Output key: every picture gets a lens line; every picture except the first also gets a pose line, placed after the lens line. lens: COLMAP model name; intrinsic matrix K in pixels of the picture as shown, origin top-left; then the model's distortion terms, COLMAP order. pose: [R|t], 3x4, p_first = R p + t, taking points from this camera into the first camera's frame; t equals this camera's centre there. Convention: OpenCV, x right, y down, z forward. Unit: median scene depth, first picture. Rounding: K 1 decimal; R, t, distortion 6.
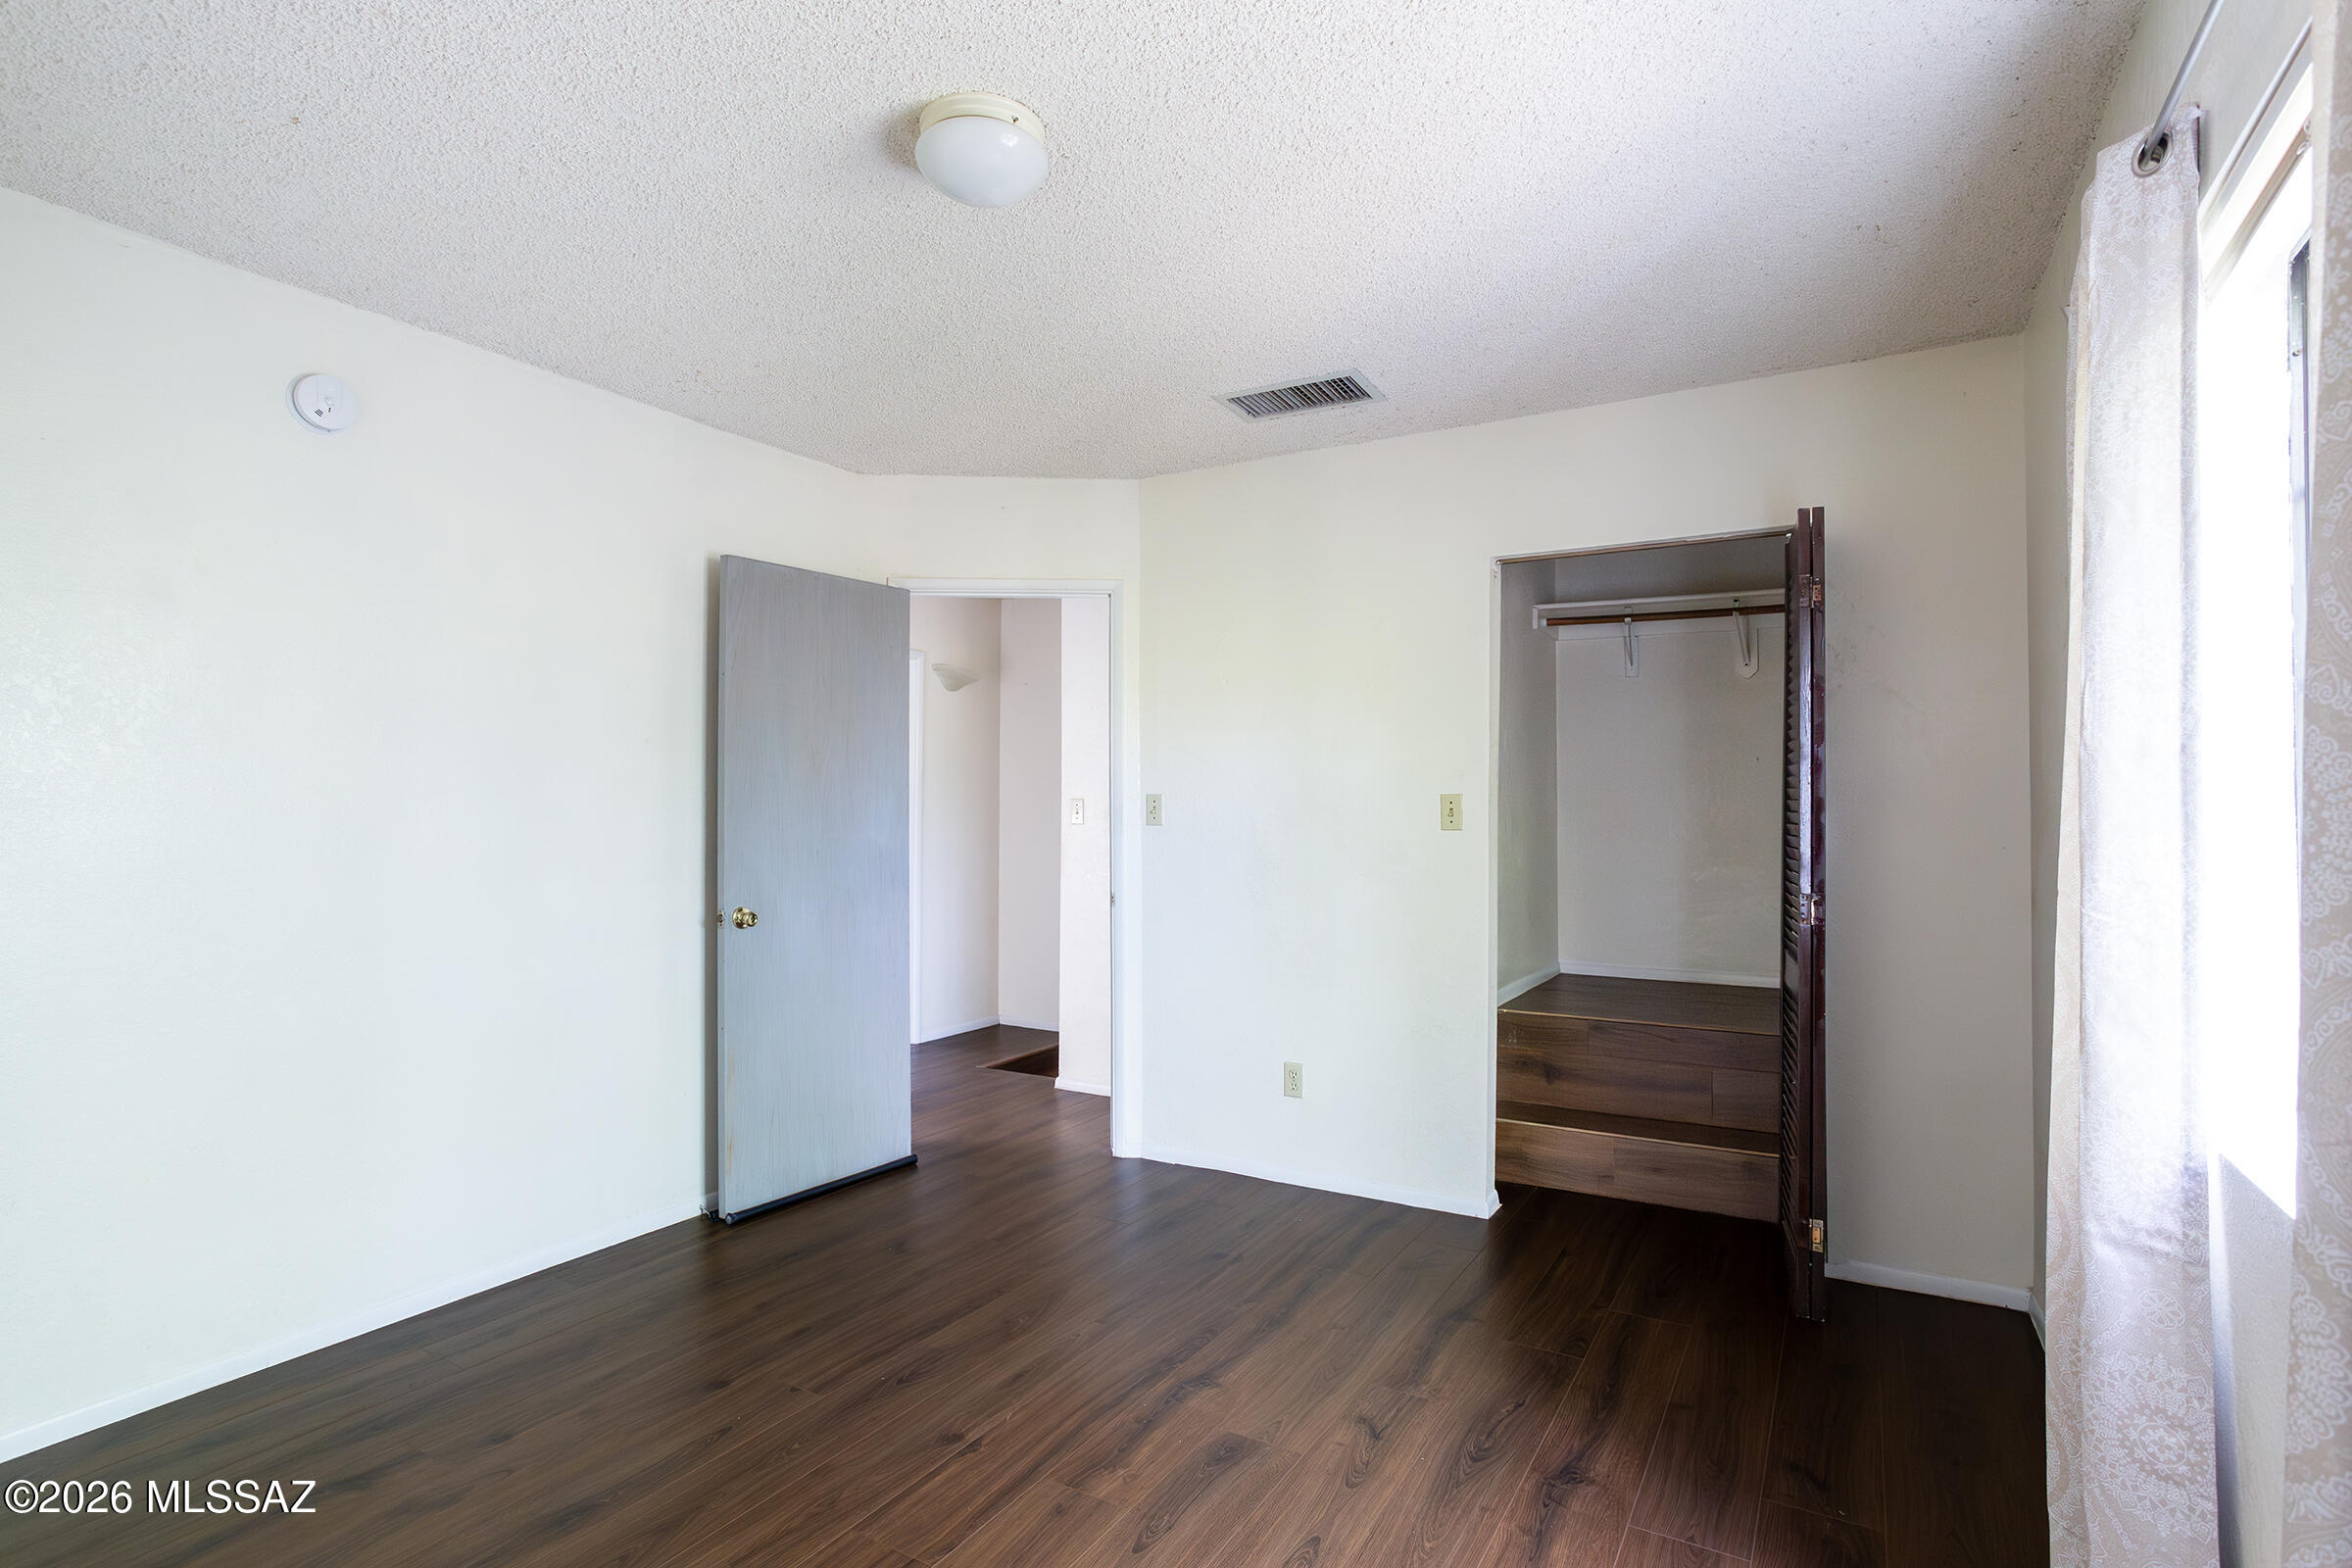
lens RADIAL K [[1233.1, 0, 1093.9], [0, 1233.1, 783.1], [0, 0, 1]] dist [-0.039319, 0.028217]
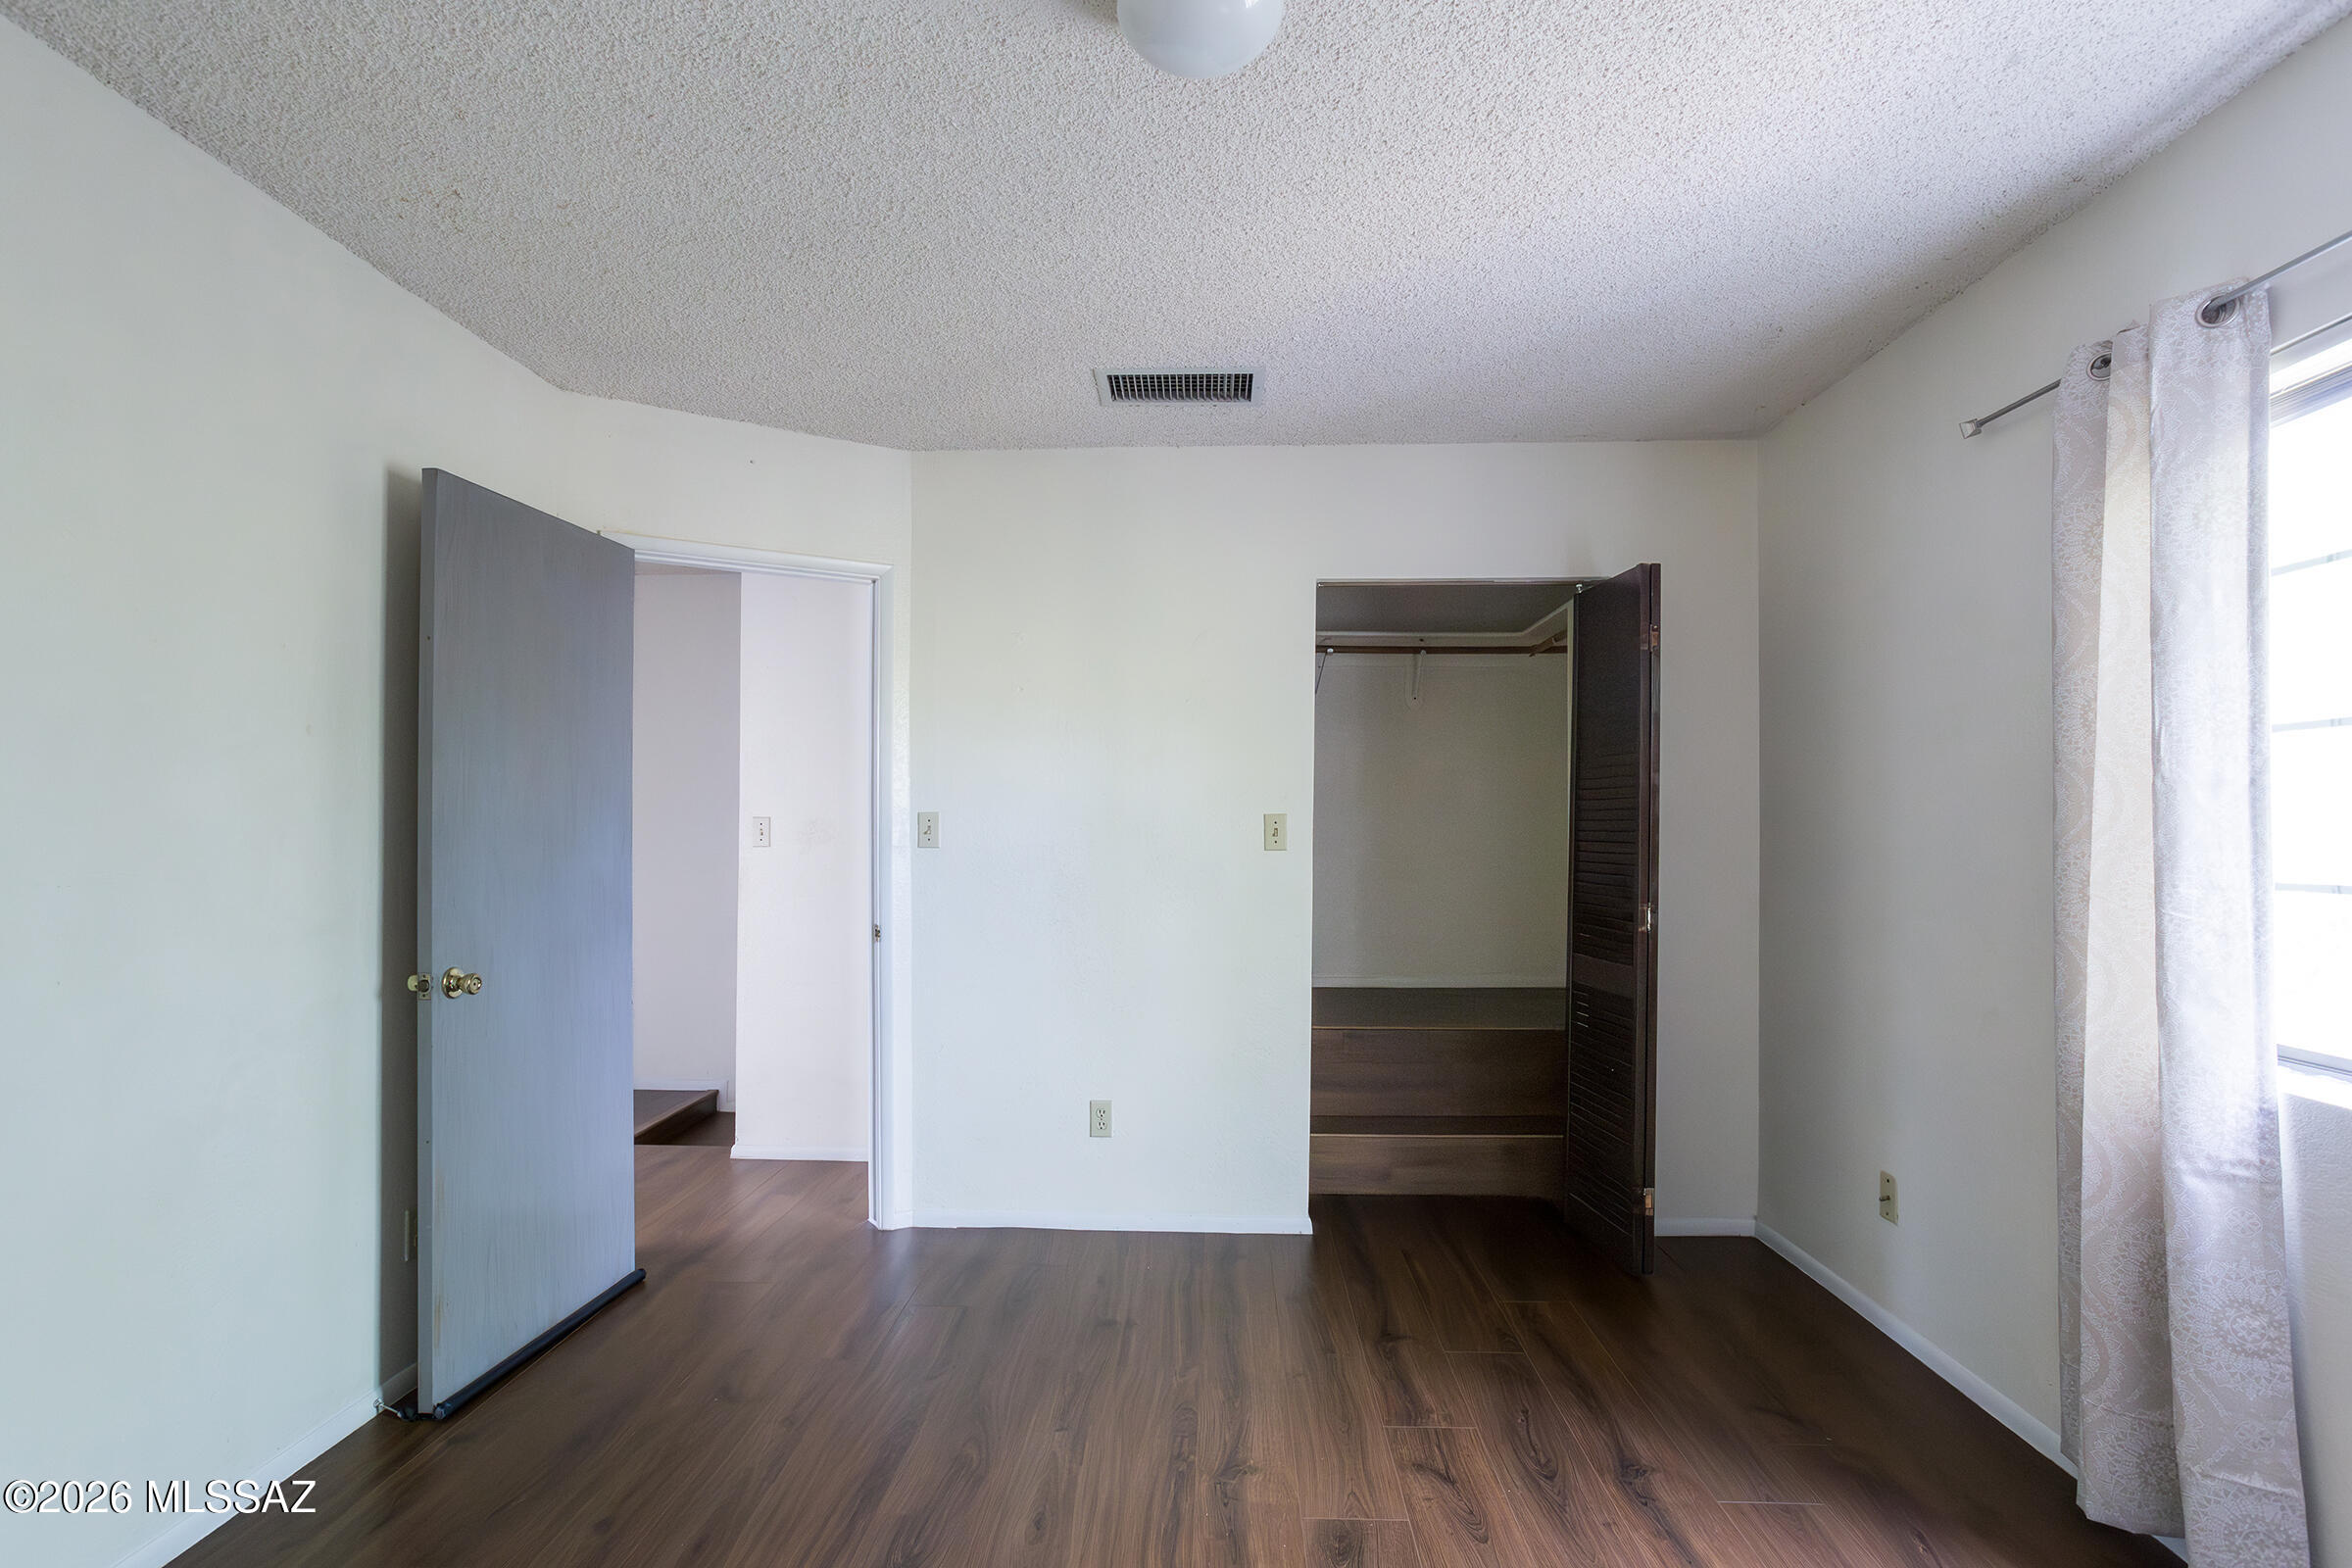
lens RADIAL K [[1233.1, 0, 1160.9], [0, 1233.1, 812.1], [0, 0, 1]] dist [-0.039319, 0.028217]
pose [[0.865217, 0.005971, 0.501363, -0.409121], [-0.010089, 0.999934, 0.005501, 0.004332], [-0.501297, -0.009818, 0.865220, 0.259573]]
